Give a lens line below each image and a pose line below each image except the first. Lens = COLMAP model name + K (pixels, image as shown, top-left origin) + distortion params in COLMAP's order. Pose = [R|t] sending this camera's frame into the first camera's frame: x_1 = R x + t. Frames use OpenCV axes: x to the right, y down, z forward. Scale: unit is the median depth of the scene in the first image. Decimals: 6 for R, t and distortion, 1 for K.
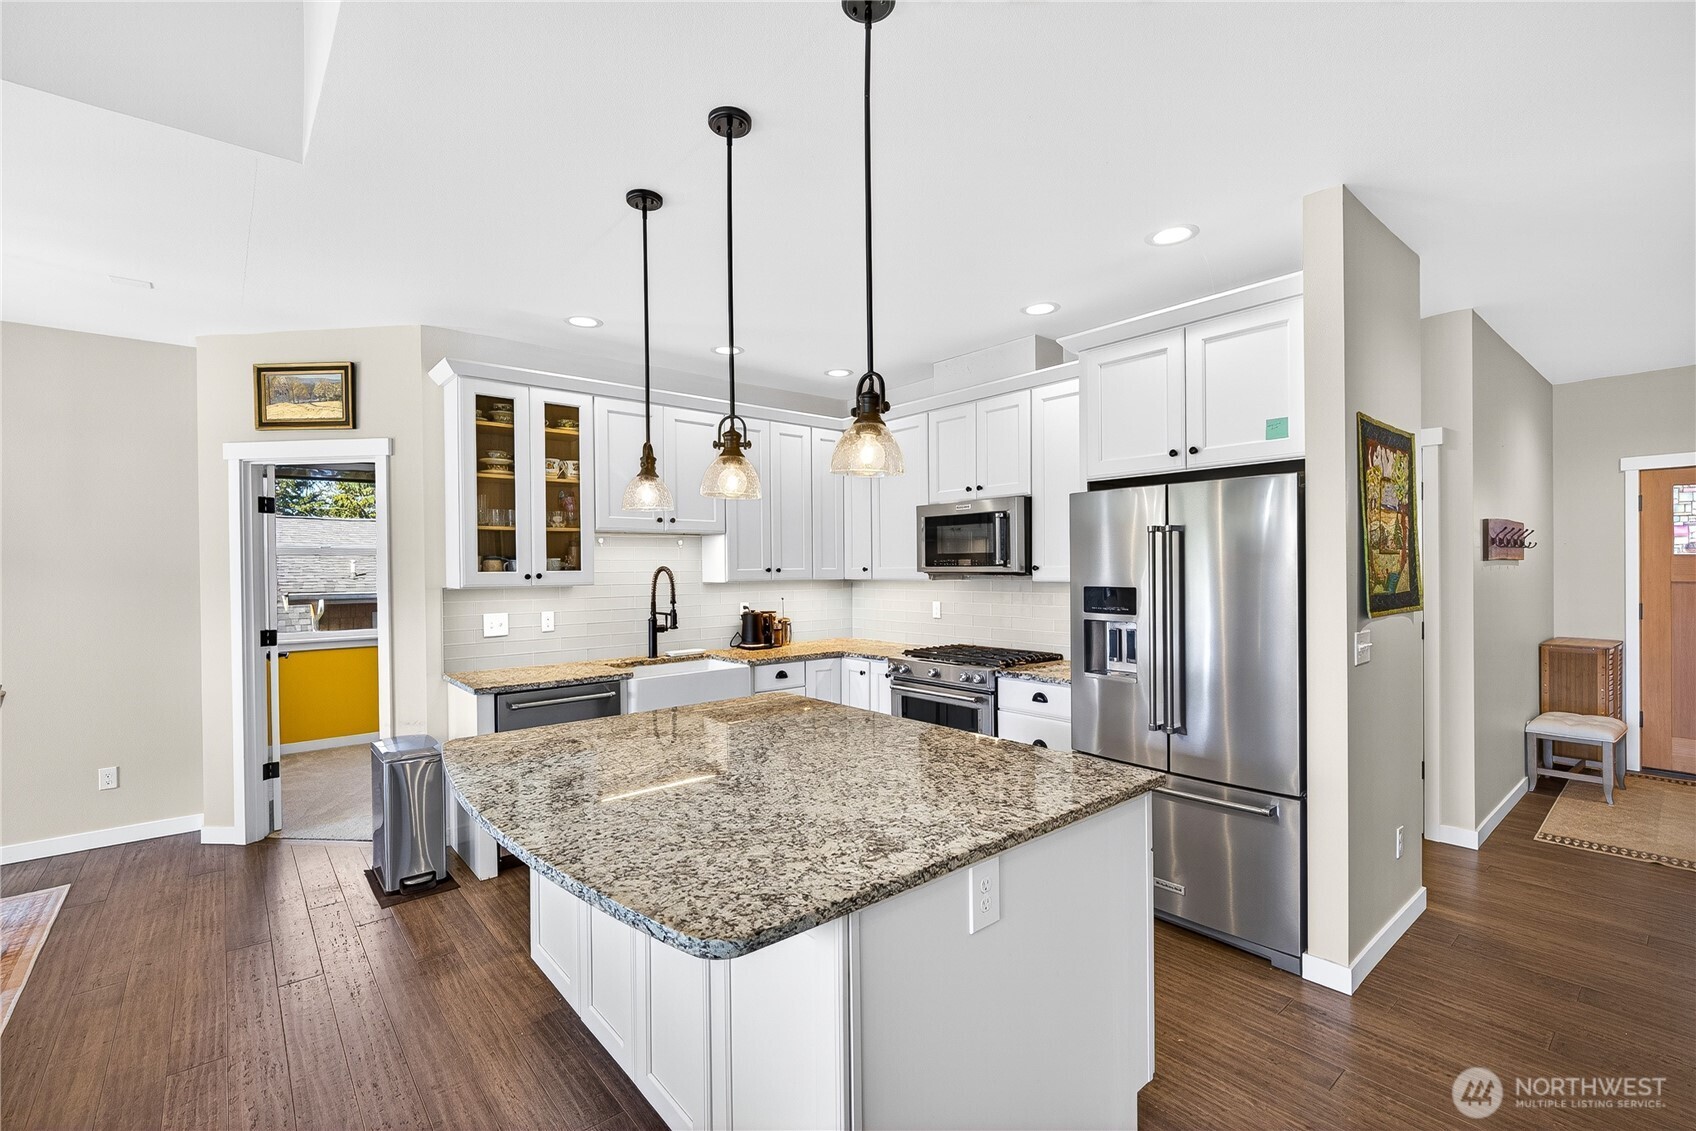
lens RADIAL K [[740.6, 0, 848.0], [0, 740.6, 565.5], [0, 0, 1]] dist [0.001395, 0.000023]
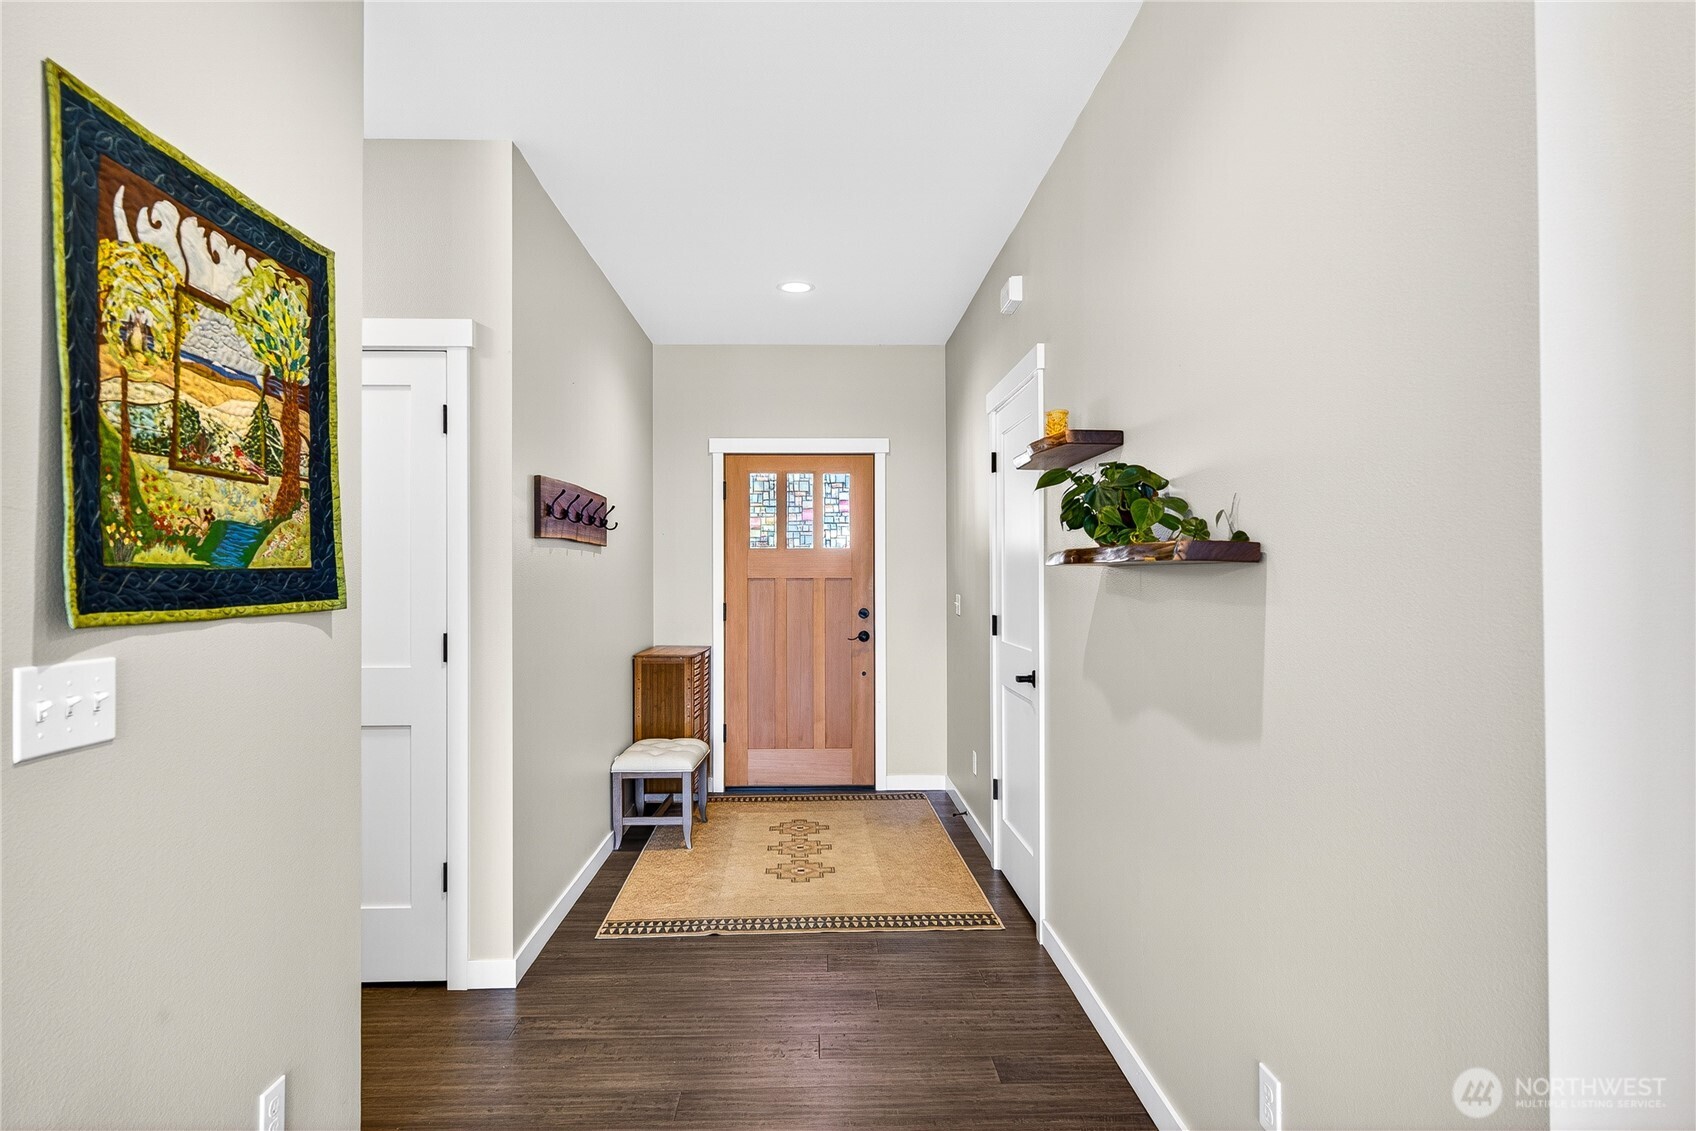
lens RADIAL K [[740.6, 0, 848.0], [0, 740.6, 565.5], [0, 0, 1]] dist [0.001395, 0.000023]
pose [[0.616650, 0.024994, 0.786840, 0.458510], [0.004543, 0.999366, -0.035305, 0.039177], [-0.787224, 0.025345, 0.616146, 0.333335]]
